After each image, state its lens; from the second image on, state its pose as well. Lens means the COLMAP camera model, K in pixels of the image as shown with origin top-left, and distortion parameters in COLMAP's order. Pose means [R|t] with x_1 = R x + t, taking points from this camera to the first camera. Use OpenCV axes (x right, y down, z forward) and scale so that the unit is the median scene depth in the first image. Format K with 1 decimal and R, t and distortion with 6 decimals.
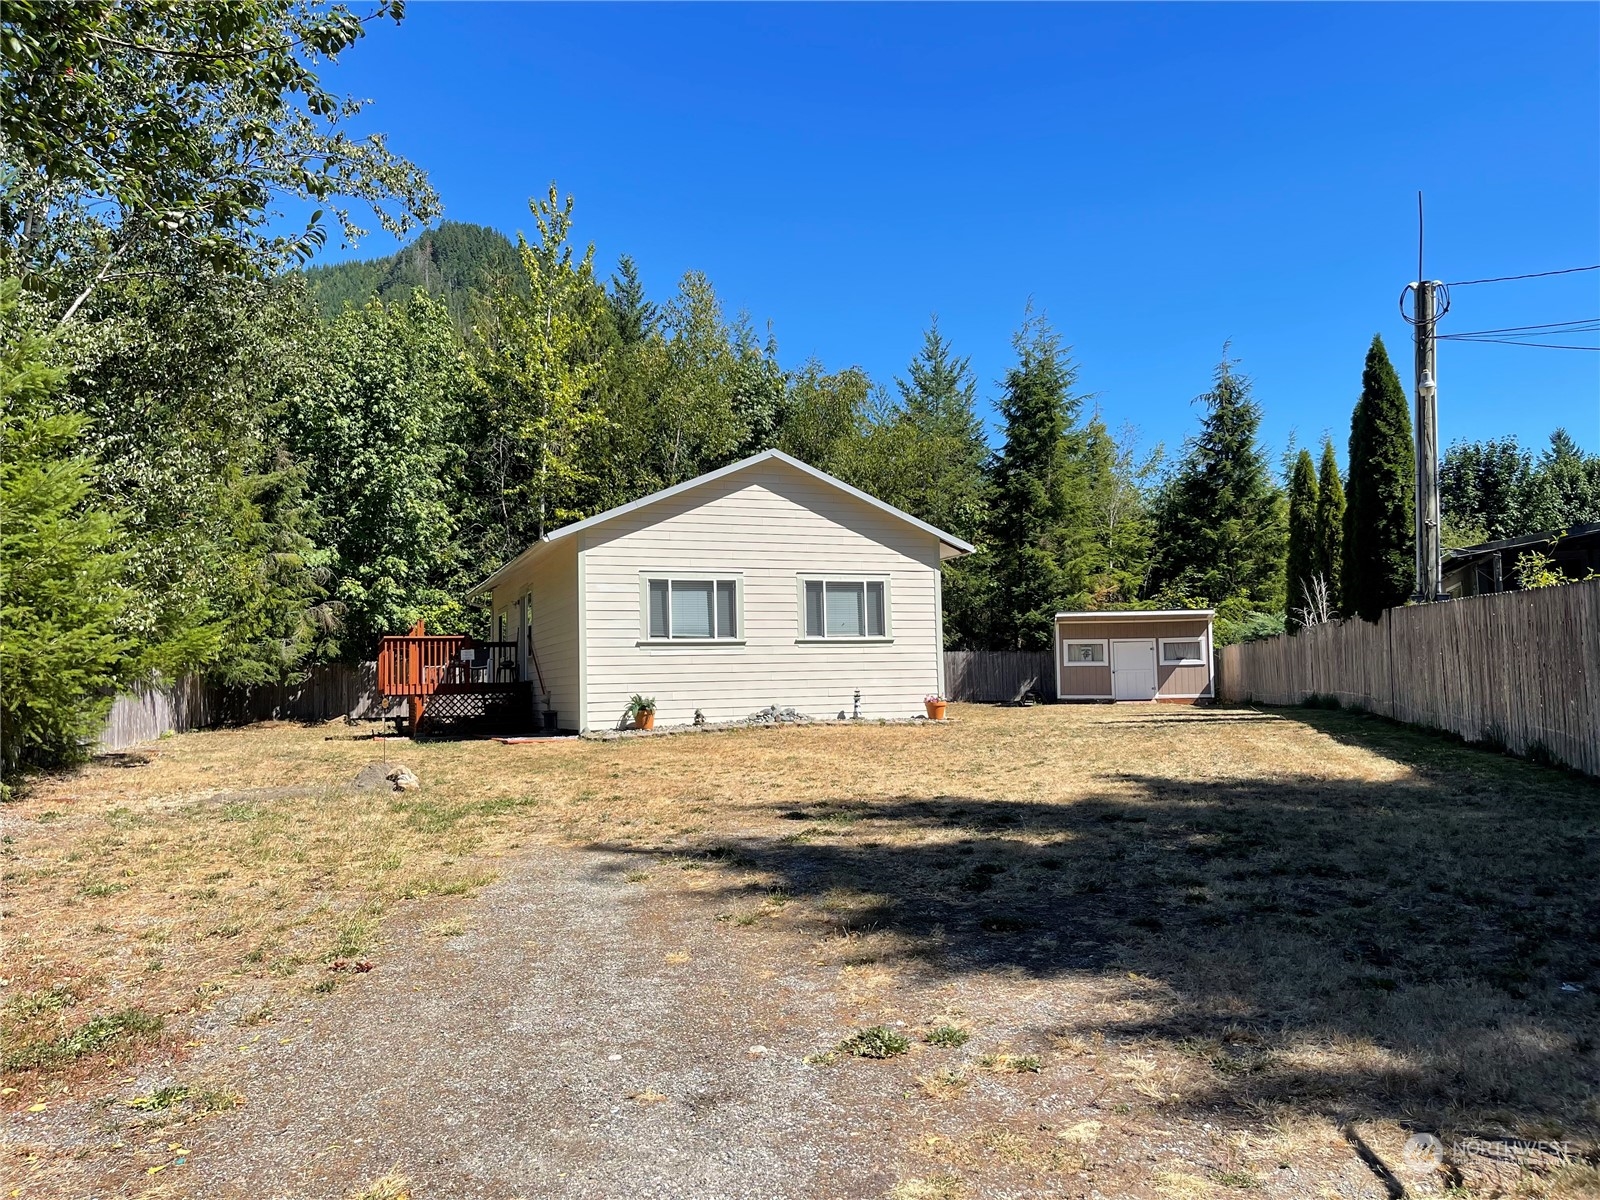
lens RADIAL K [[1221.6, 0, 800.0], [0, 1221.6, 600.0], [0, 0, 1]] dist [0.049700, -0.057178]
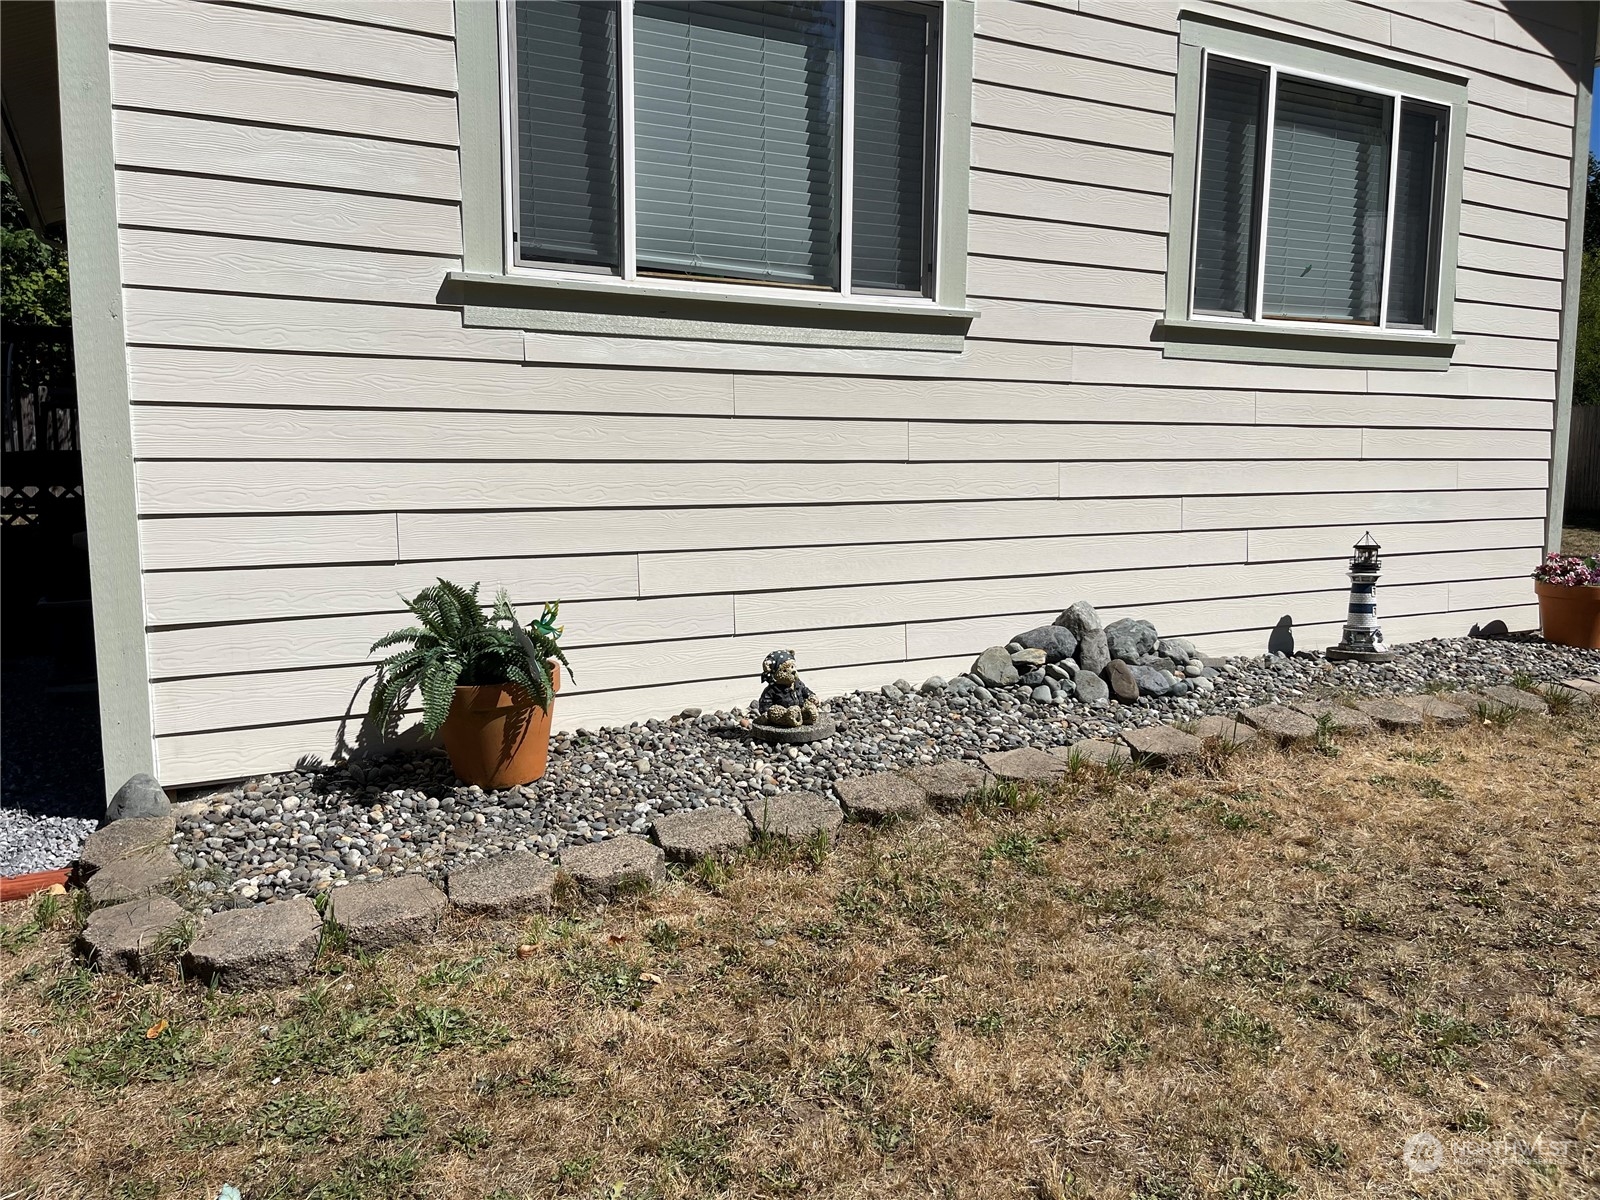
lens RADIAL K [[1221.6, 0, 800.0], [0, 1221.6, 600.0], [0, 0, 1]] dist [0.049700, -0.057178]
pose [[0.991120, 0.016130, 0.131992, -0.099895], [-0.043050, 0.978079, 0.203735, 0.039442], [-0.125812, -0.207608, 0.970088, 0.770704]]
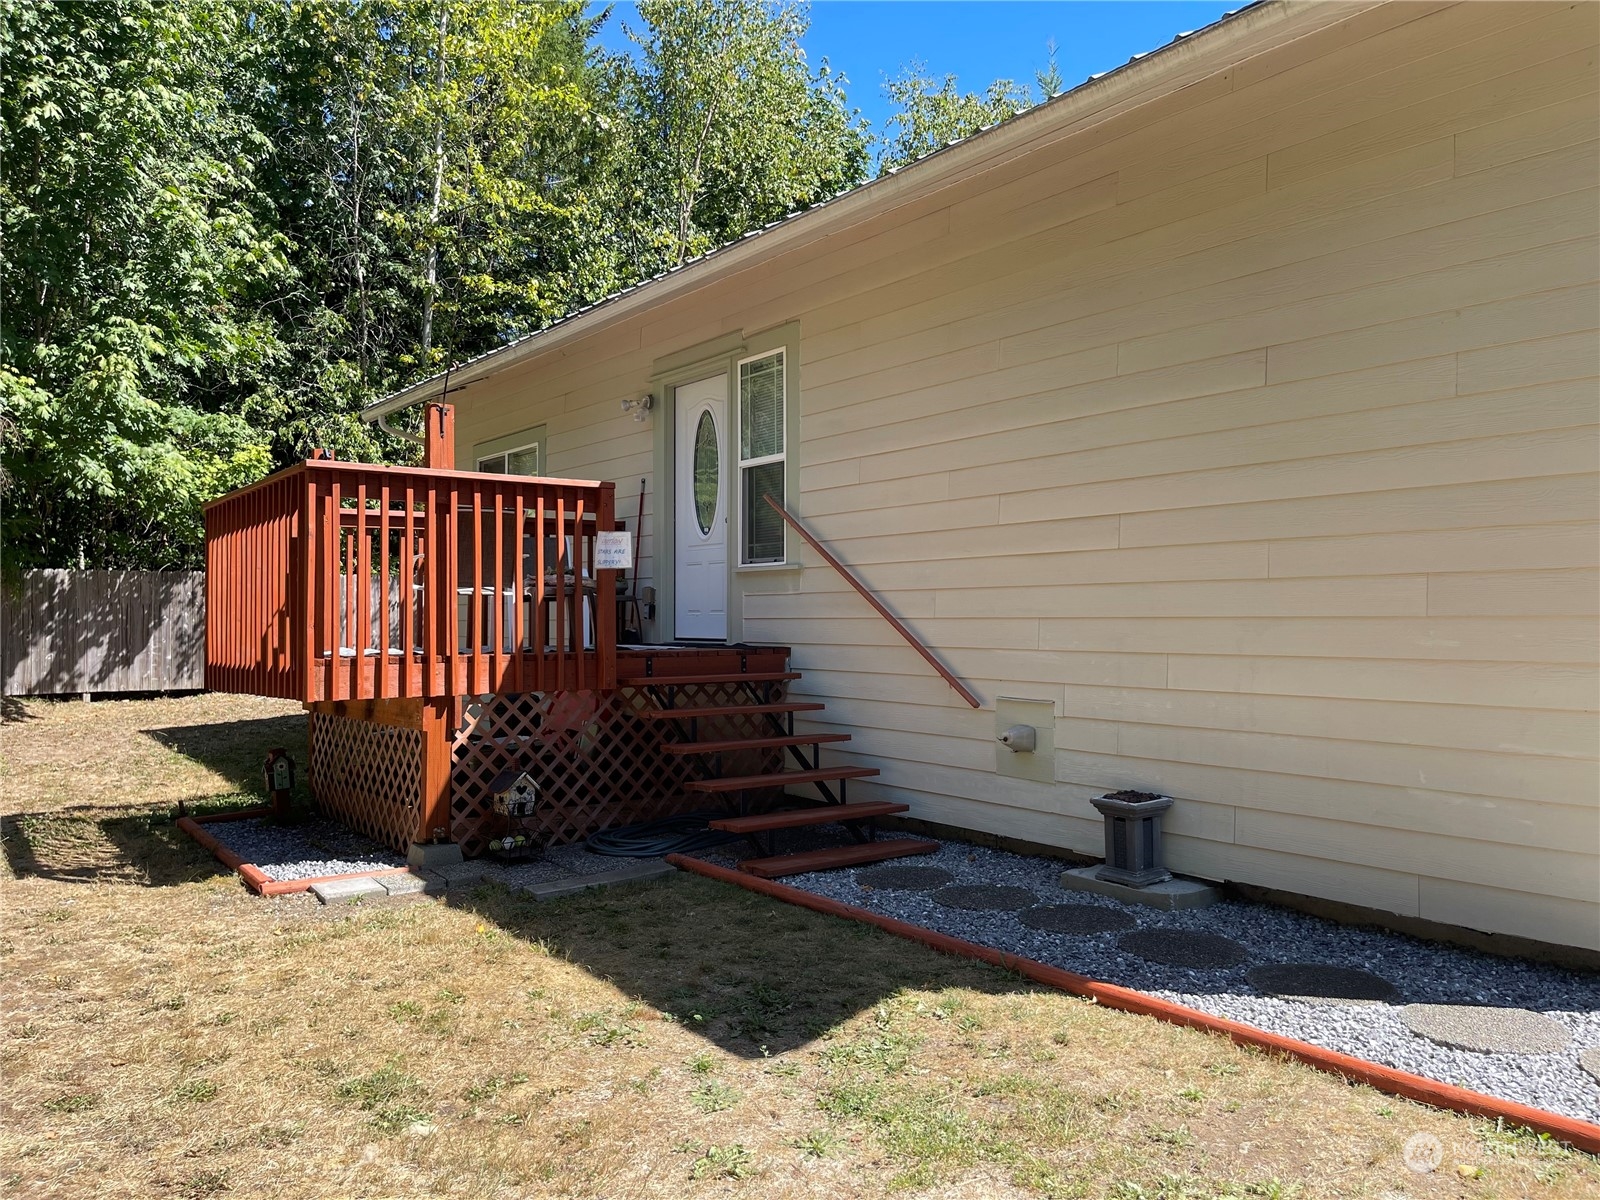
lens RADIAL K [[1216.5, 0, 815.6], [0, 1216.5, 598.4], [0, 0, 1]] dist [0.064084, -0.083059]
pose [[0.962463, 0.024489, 0.270304, -0.334225], [-0.039639, 0.997925, 0.050732, 0.044241], [-0.268501, -0.059543, 0.961437, 0.808305]]
